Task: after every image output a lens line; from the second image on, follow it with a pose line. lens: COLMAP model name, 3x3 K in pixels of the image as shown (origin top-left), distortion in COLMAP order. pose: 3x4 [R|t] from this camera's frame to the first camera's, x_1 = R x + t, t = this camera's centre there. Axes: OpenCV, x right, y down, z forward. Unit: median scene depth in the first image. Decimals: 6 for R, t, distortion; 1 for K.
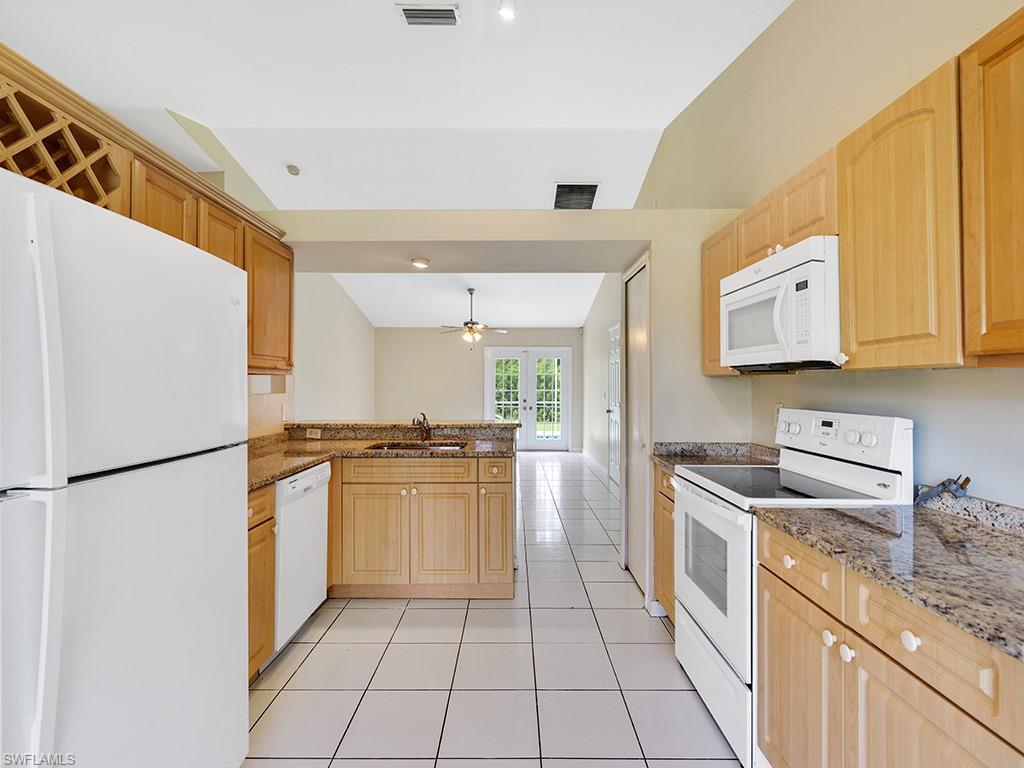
lens RADIAL K [[462.5, 0, 517.6], [0, 462.5, 387.0], [0, 0, 1]] dist [-0.003268, 0.000649]
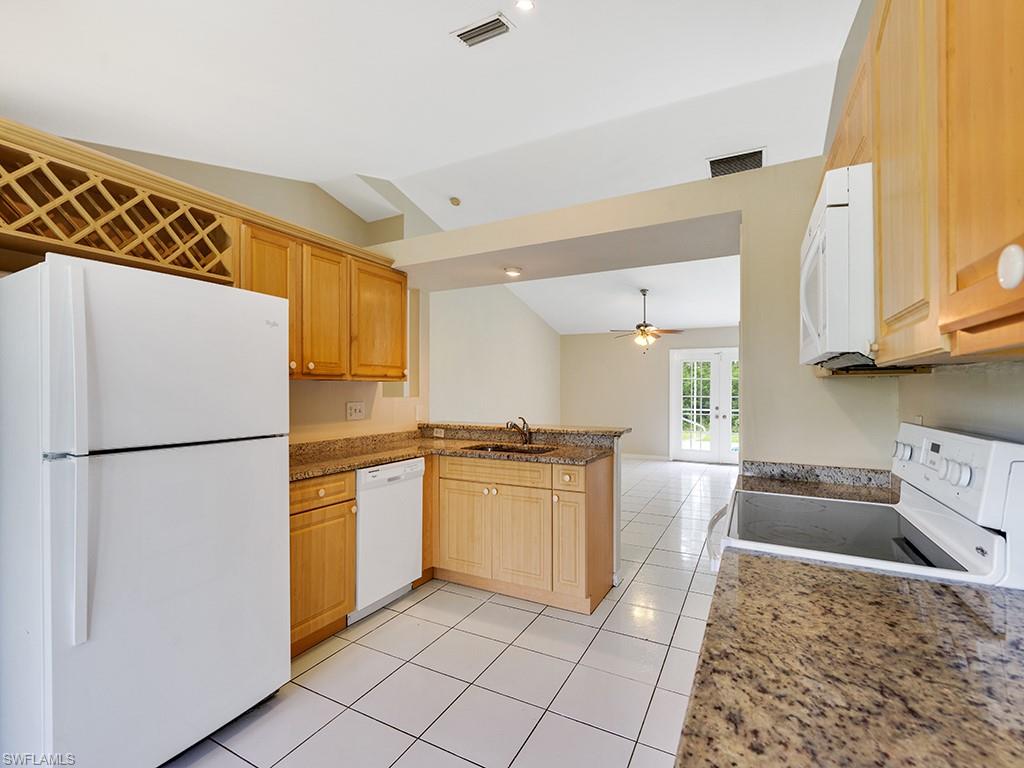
lens RADIAL K [[462.5, 0, 514.7], [0, 462.5, 396.7], [0, 0, 1]] dist [-0.003268, 0.000649]
pose [[0.884701, 0.006153, -0.466119, 0.301525], [-0.002387, 0.999960, 0.008669, 0.002049], [0.466153, -0.006557, 0.884680, 0.095855]]
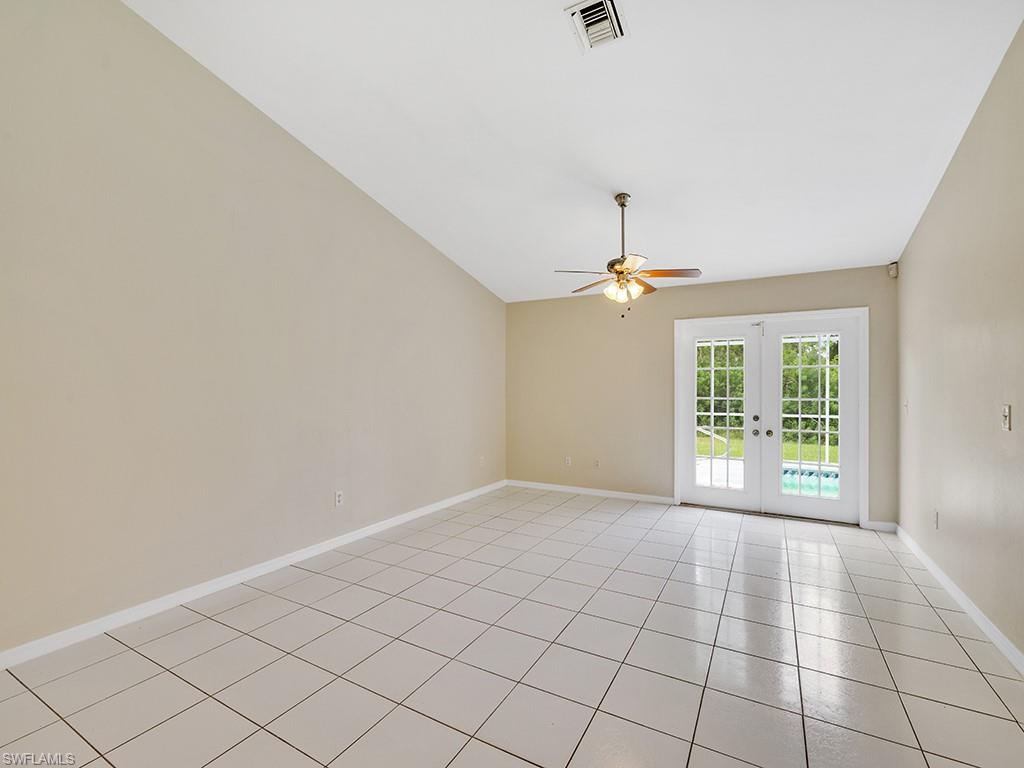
lens RADIAL K [[462.5, 0, 507.9], [0, 462.5, 393.6], [0, 0, 1]] dist [-0.003268, 0.000649]
pose [[0.866415, 0.002381, -0.499319, 0.117196], [-0.001964, 0.999997, 0.001360, 0.005277], [0.499320, -0.000198, 0.866417, 1.421277]]
